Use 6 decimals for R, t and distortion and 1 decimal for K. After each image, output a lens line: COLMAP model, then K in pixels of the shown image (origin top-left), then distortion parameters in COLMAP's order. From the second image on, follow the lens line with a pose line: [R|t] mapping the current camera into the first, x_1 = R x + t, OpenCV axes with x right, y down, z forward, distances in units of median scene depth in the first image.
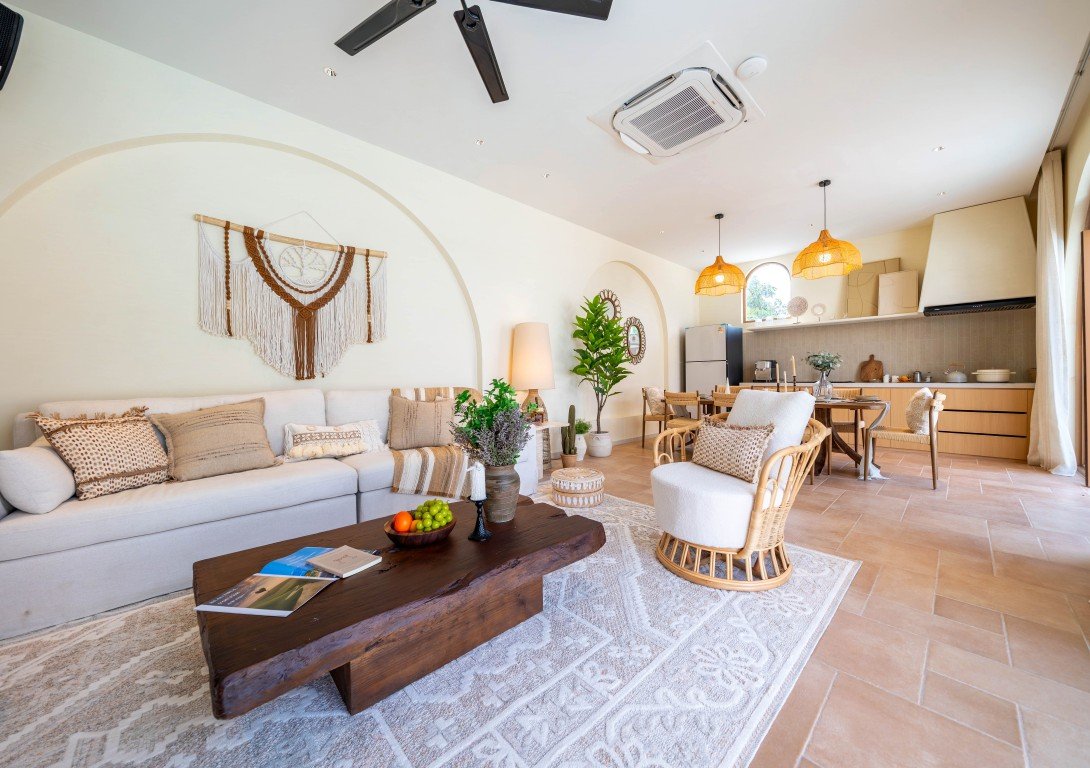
lens RADIAL K [[395.4, 0, 533.3], [0, 395.4, 381.6], [0, 0, 1]] dist [-0.000987, -0.000092]
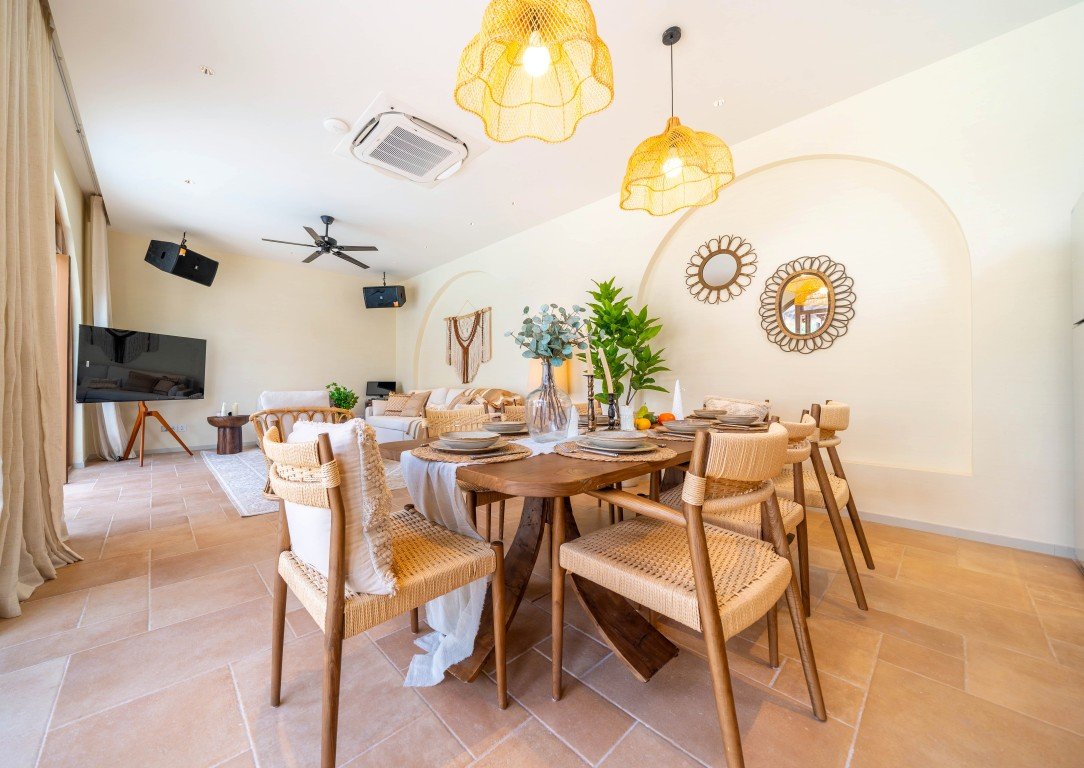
lens RADIAL K [[393.3, 0, 530.4], [0, 393.3, 381.6], [0, 0, 1]] dist [-0.000987, -0.000092]
pose [[0.025843, -0.003132, -0.999661, 1.422753], [-0.007004, 0.999970, -0.003314, -0.009458], [0.999641, 0.007087, 0.025820, 1.259881]]
